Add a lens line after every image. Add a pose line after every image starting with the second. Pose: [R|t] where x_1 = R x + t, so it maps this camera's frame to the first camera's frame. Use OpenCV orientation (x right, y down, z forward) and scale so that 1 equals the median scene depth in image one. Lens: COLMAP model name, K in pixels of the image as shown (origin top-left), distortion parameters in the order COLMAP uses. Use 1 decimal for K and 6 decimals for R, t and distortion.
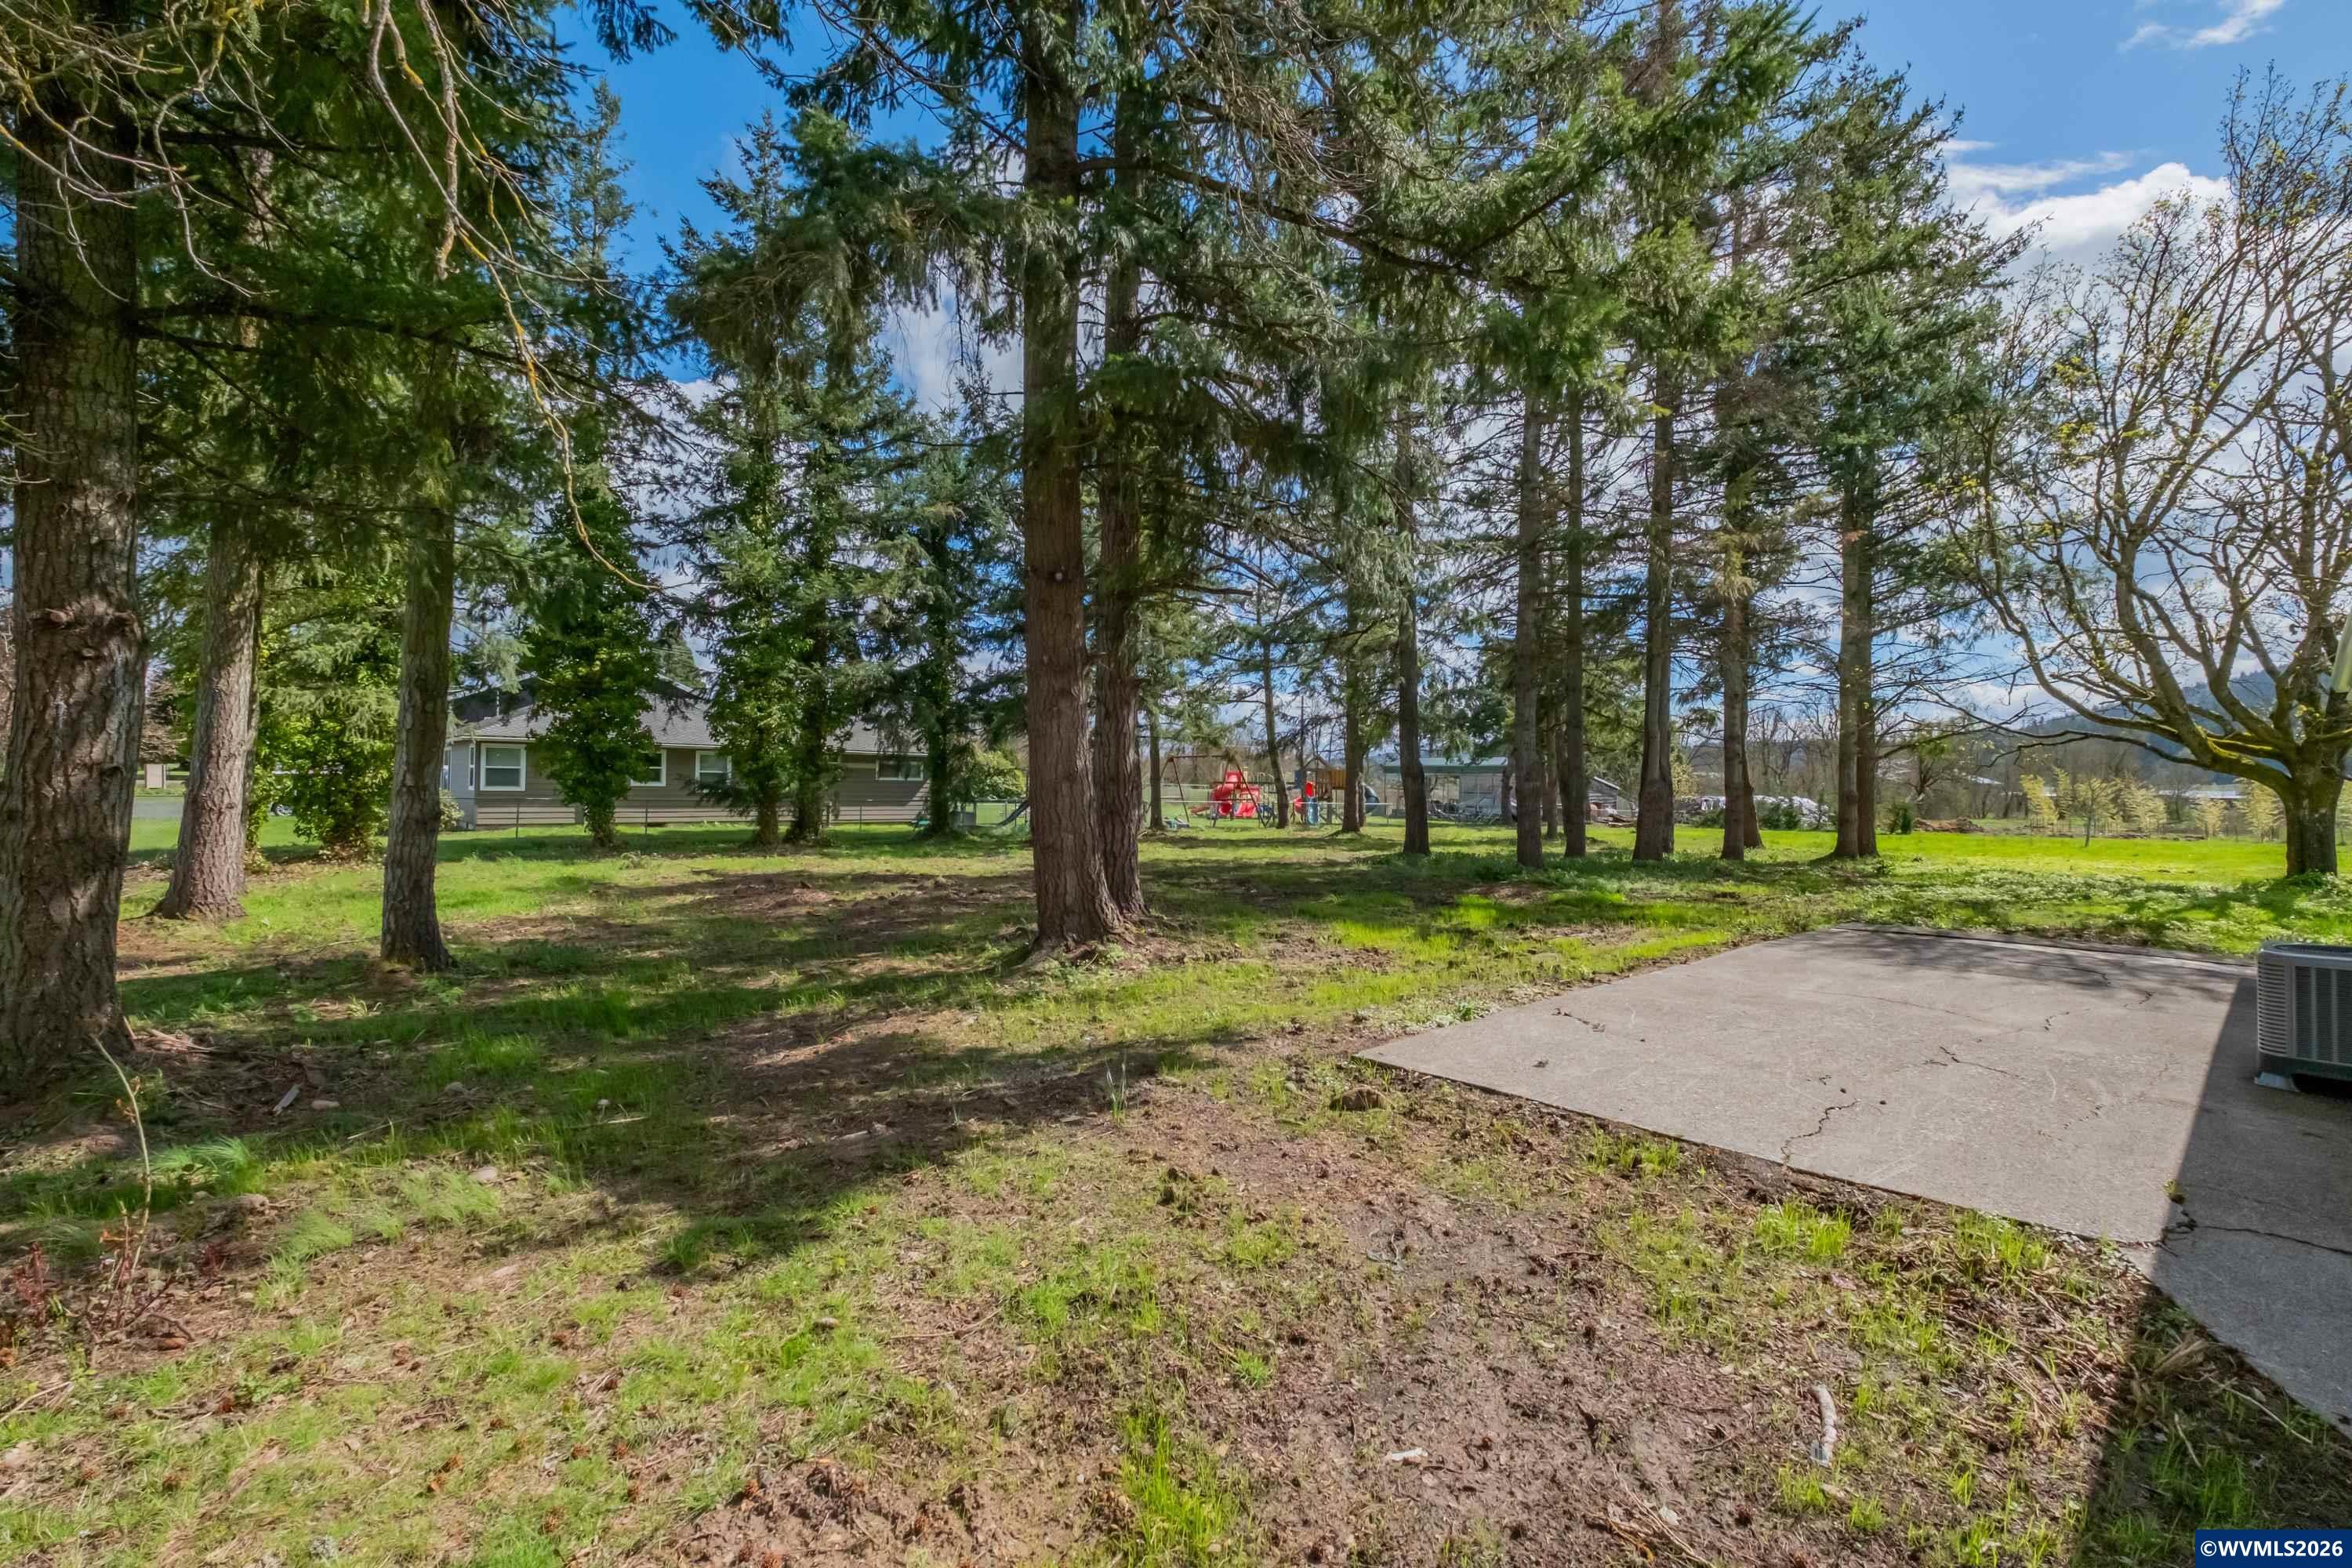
lens RADIAL K [[1002.9, 0, 1176.0], [0, 1002.9, 784.0], [0, 0, 1]] dist [-0.001512, -0.000228]
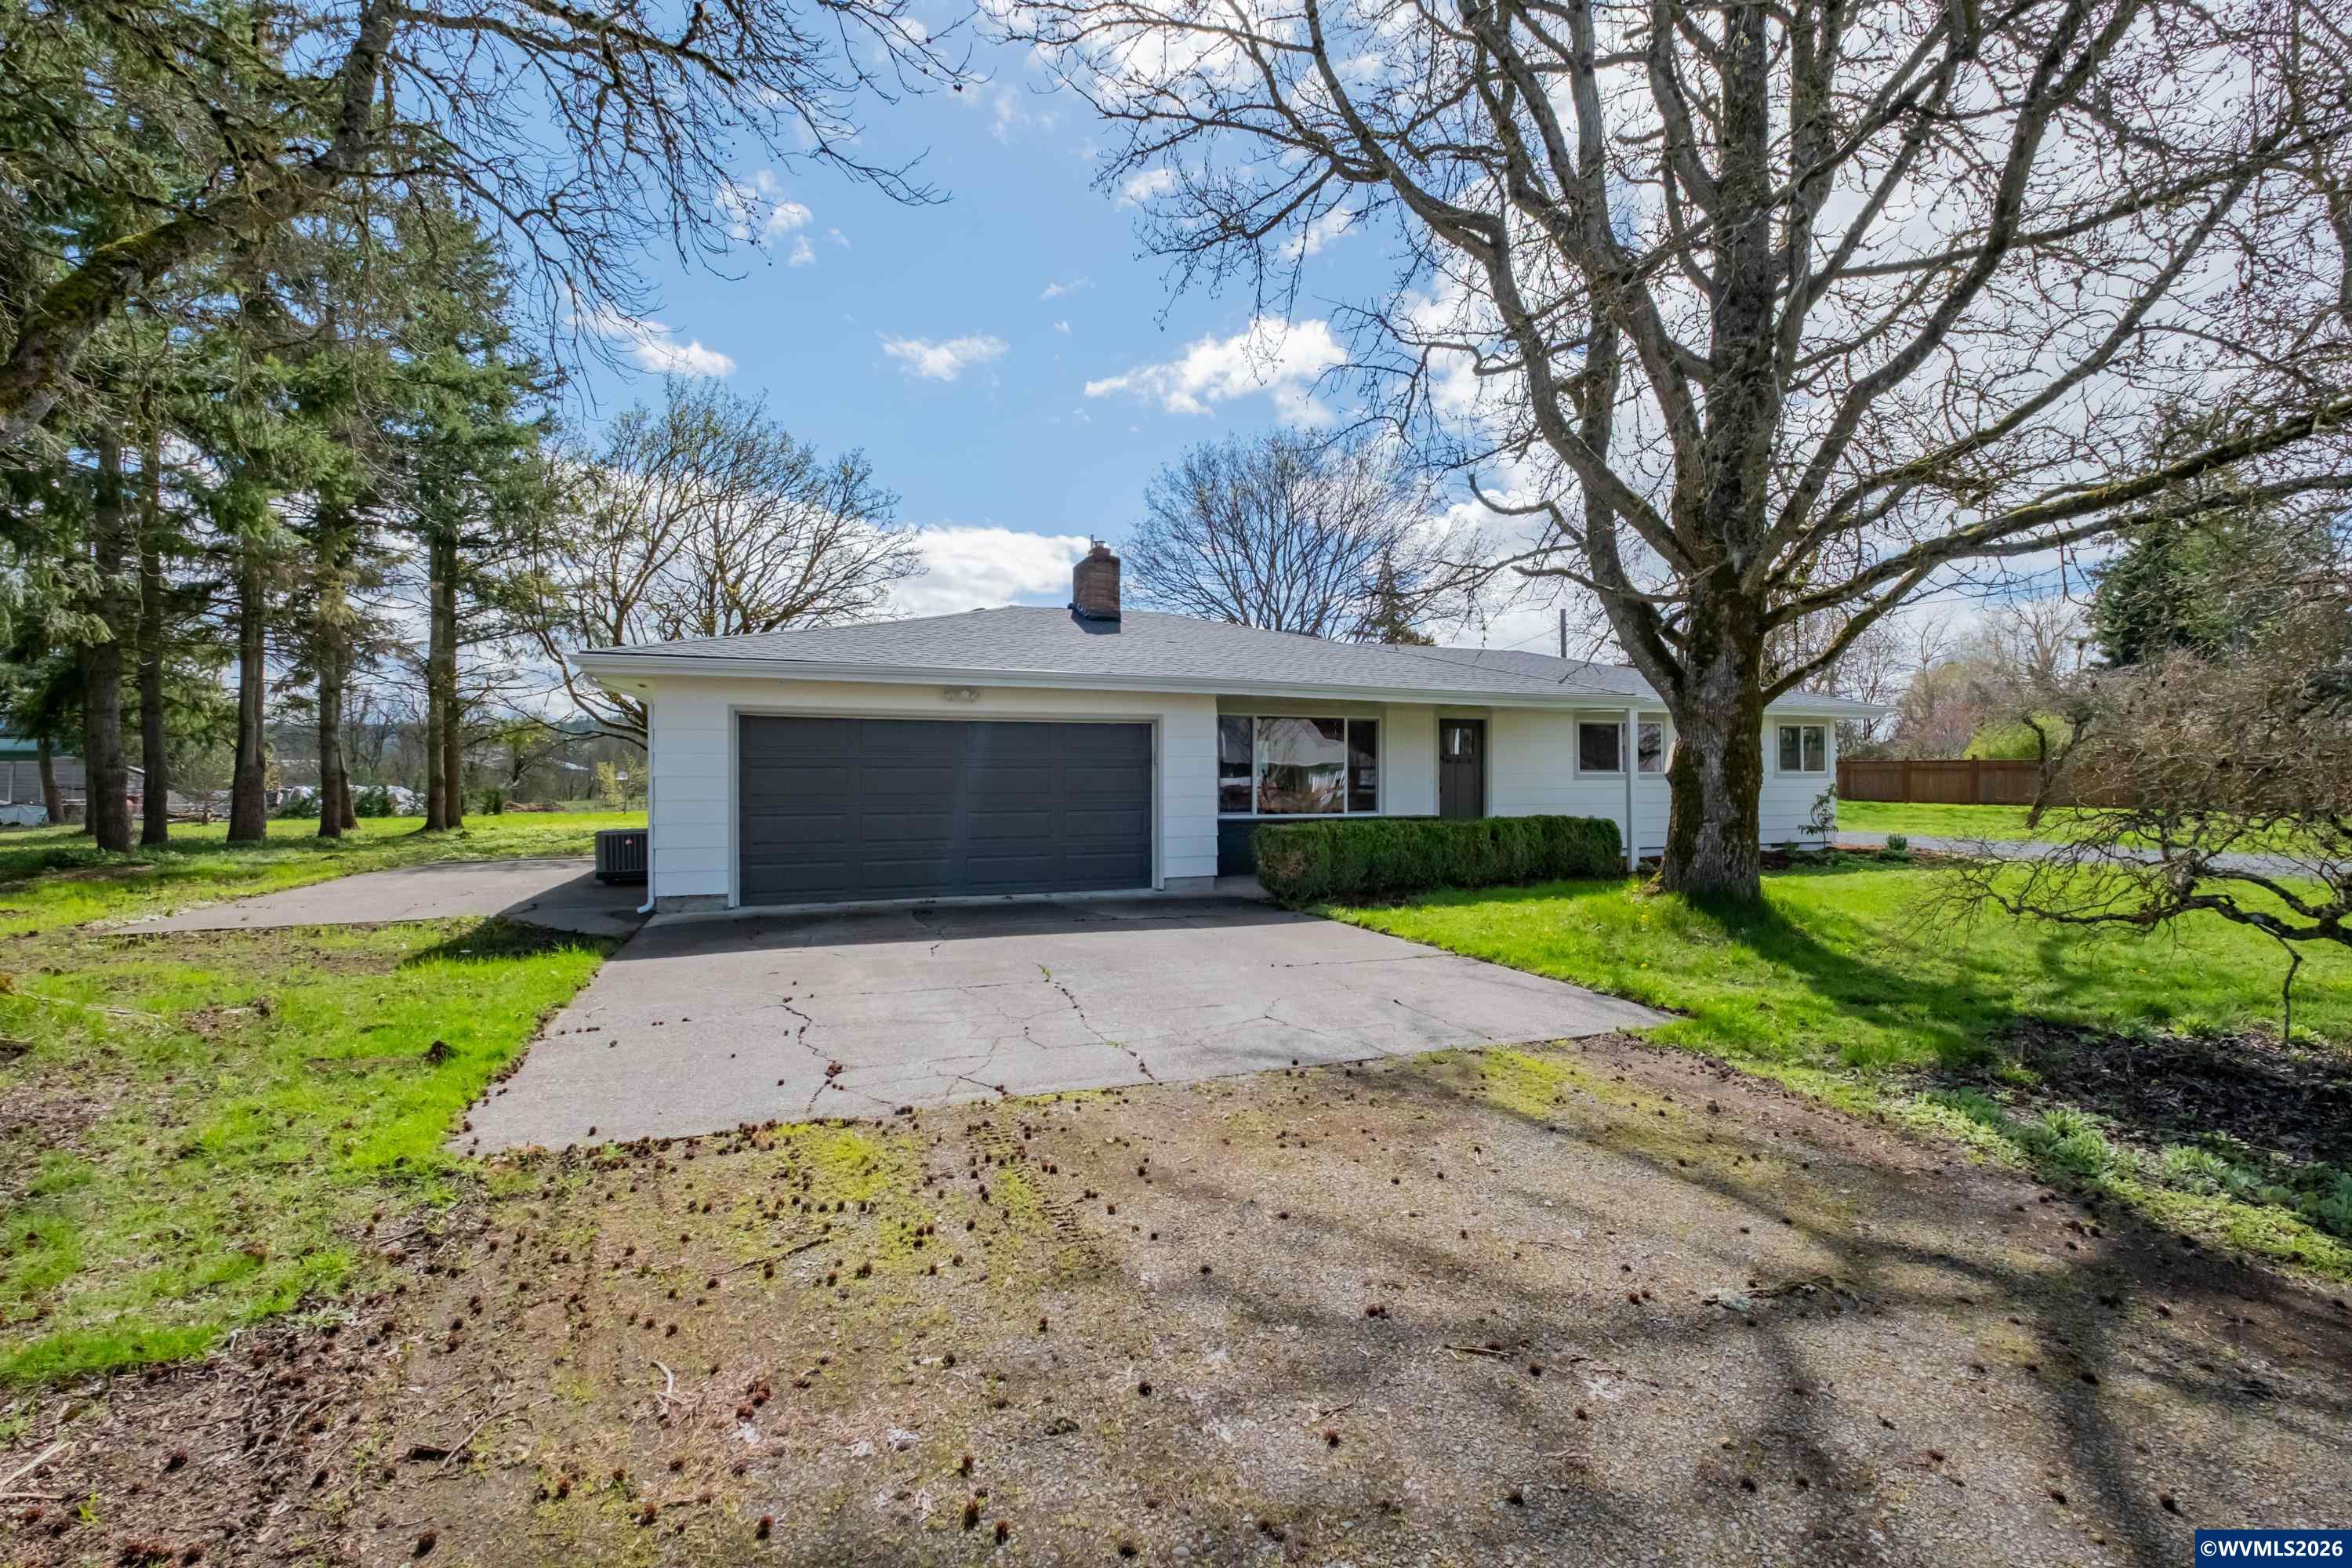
lens RADIAL K [[1013.0, 0, 1176.0], [0, 1013.0, 784.0], [0, 0, 1]] dist [-0.000397, -0.000174]
pose [[0.349501, -0.018334, 0.936757, -0.136986], [0.006949, 0.999832, 0.016976, 0.002713], [-0.936910, 0.000577, 0.349570, -0.221521]]
